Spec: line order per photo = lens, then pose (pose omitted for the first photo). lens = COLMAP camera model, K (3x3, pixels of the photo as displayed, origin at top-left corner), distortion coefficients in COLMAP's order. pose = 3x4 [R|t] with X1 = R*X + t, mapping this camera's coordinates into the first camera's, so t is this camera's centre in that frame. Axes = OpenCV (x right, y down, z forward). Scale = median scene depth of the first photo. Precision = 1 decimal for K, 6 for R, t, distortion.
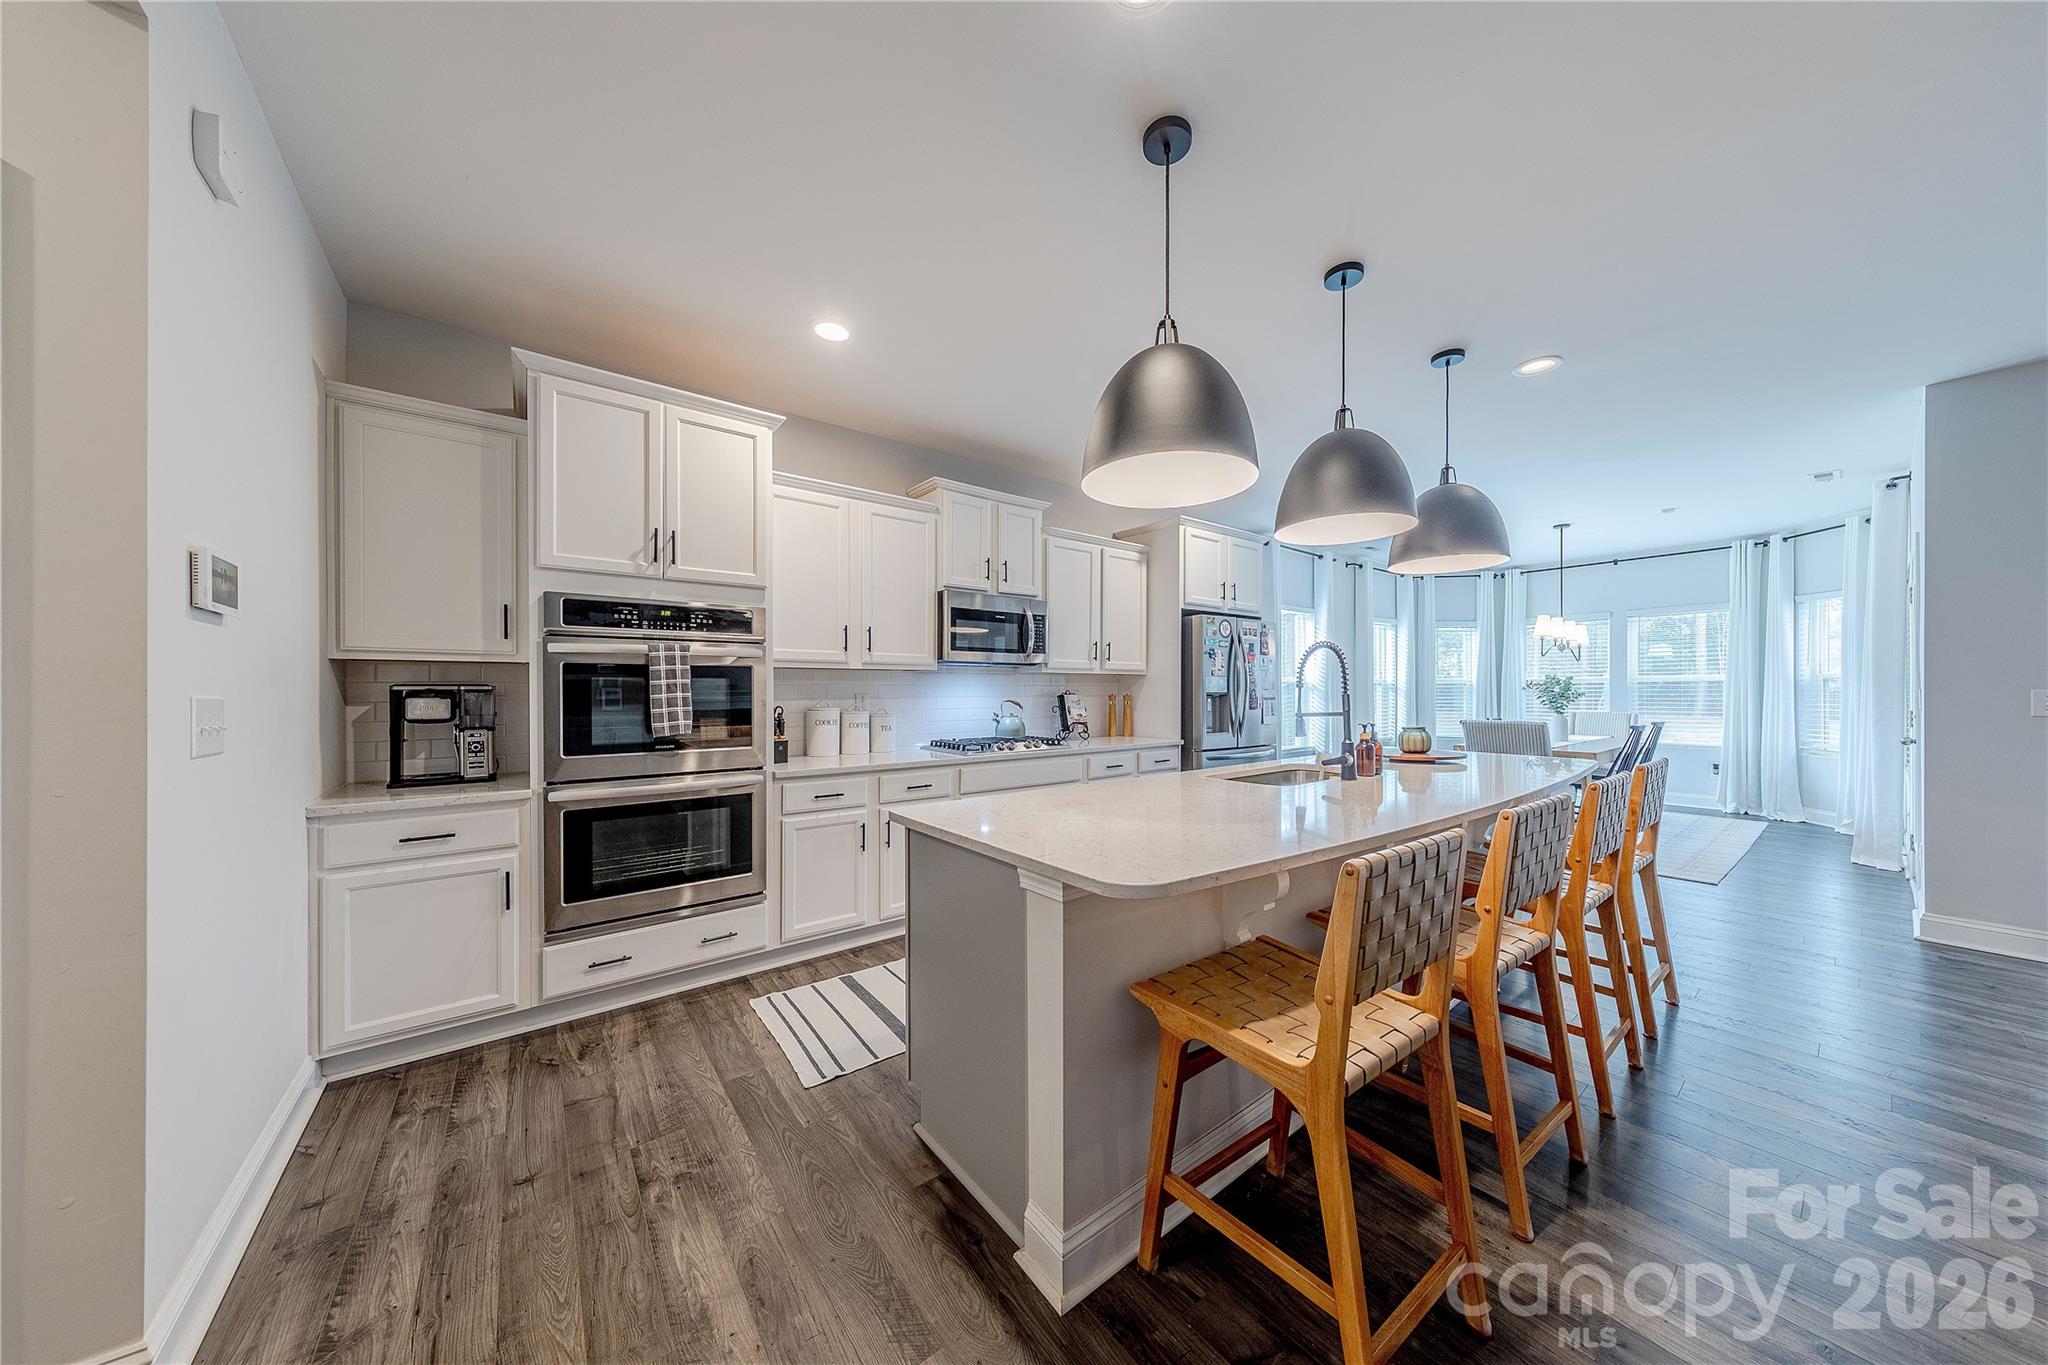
lens RADIAL K [[651.1, 0, 1052.9], [0, 651.1, 690.9], [0, 0, 1]] dist [0.000069, -0.000009]
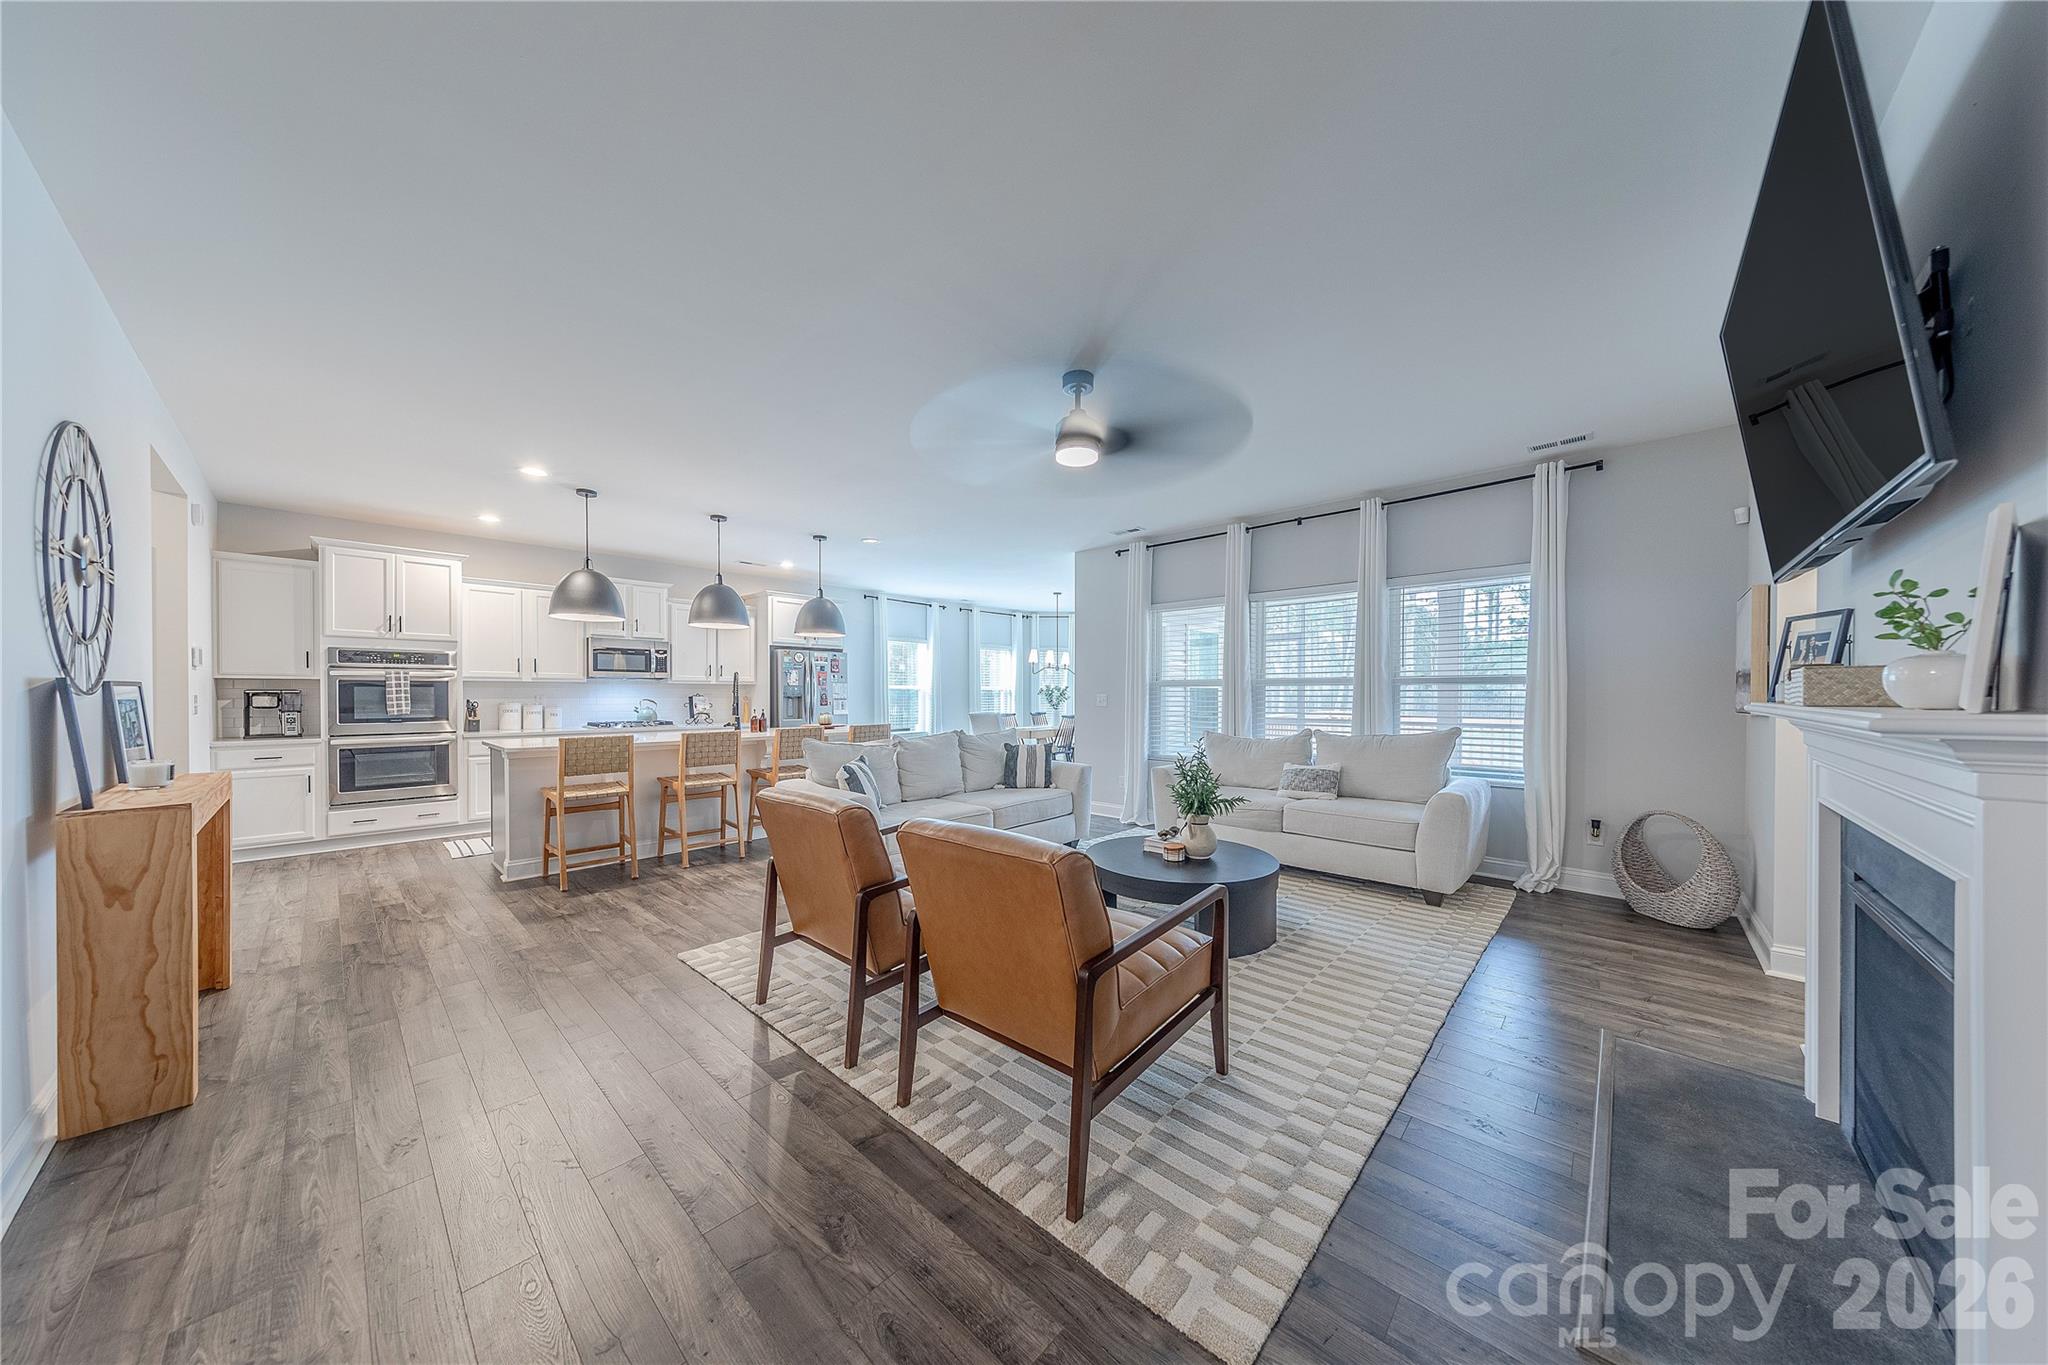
lens RADIAL K [[646.5, 0, 1031.0], [0, 646.5, 700.8], [0, 0, 1]] dist [-0.000304, -0.000056]
pose [[0.988974, 0.001192, 0.148082, 1.068779], [-0.002440, 0.999963, 0.008250, 0.001959], [-0.148067, -0.008520, 0.988941, -1.297447]]
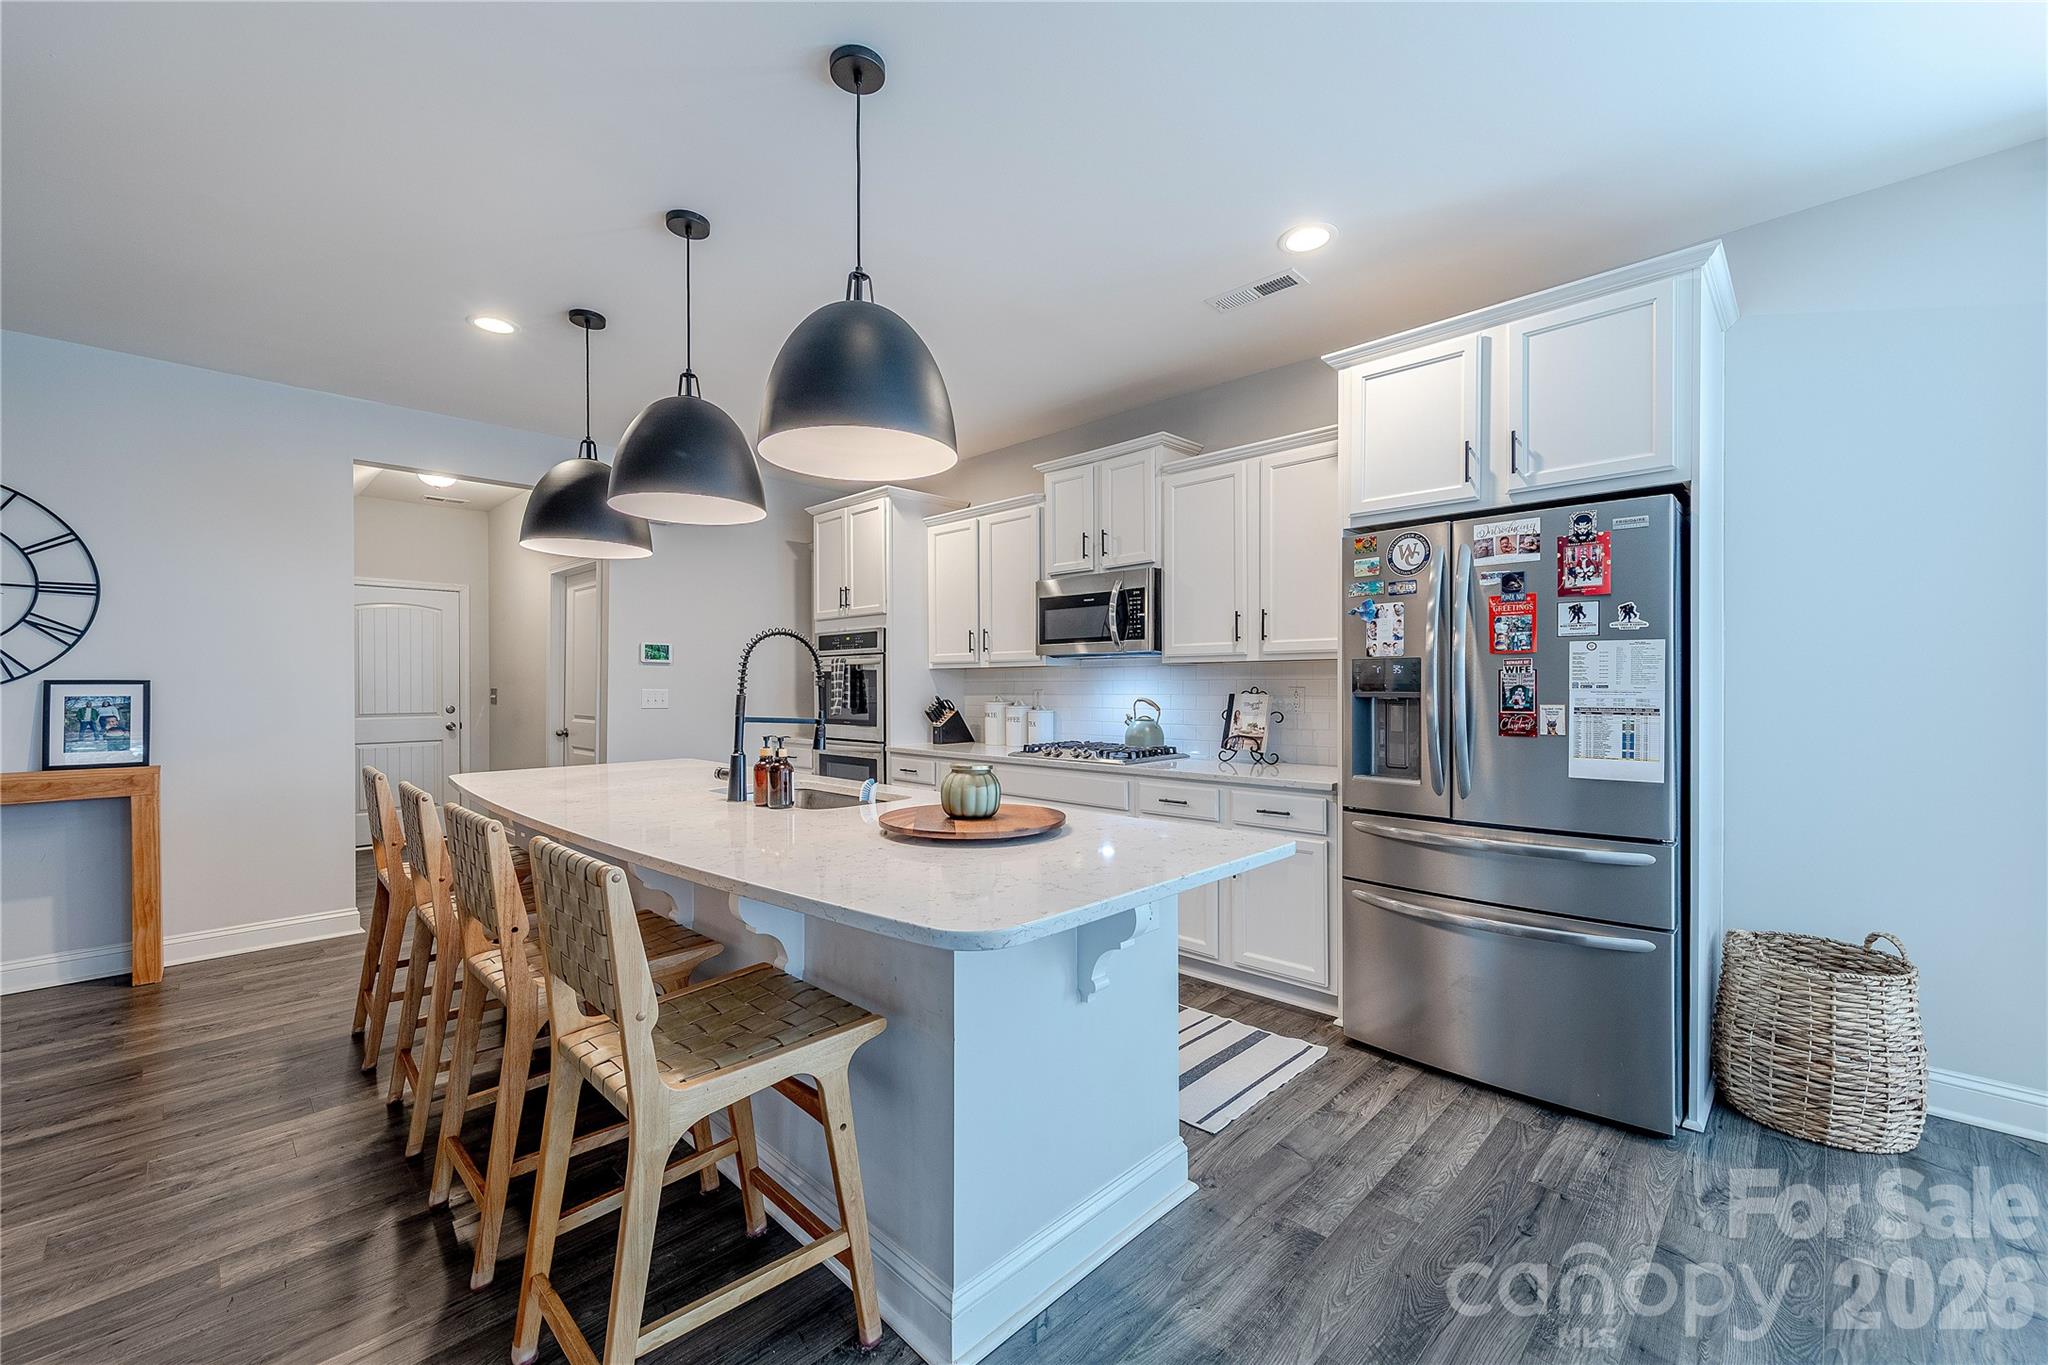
lens RADIAL K [[828.3, 0, 1024.0], [0, 828.3, 682.5], [0, 0, 1]] dist [-0.000900, -0.000099]
pose [[0.124142, -0.006404, -0.992244, 1.425248], [-0.000624, 0.999978, -0.006532, -0.000257], [0.992264, 0.001431, 0.124136, 1.149312]]
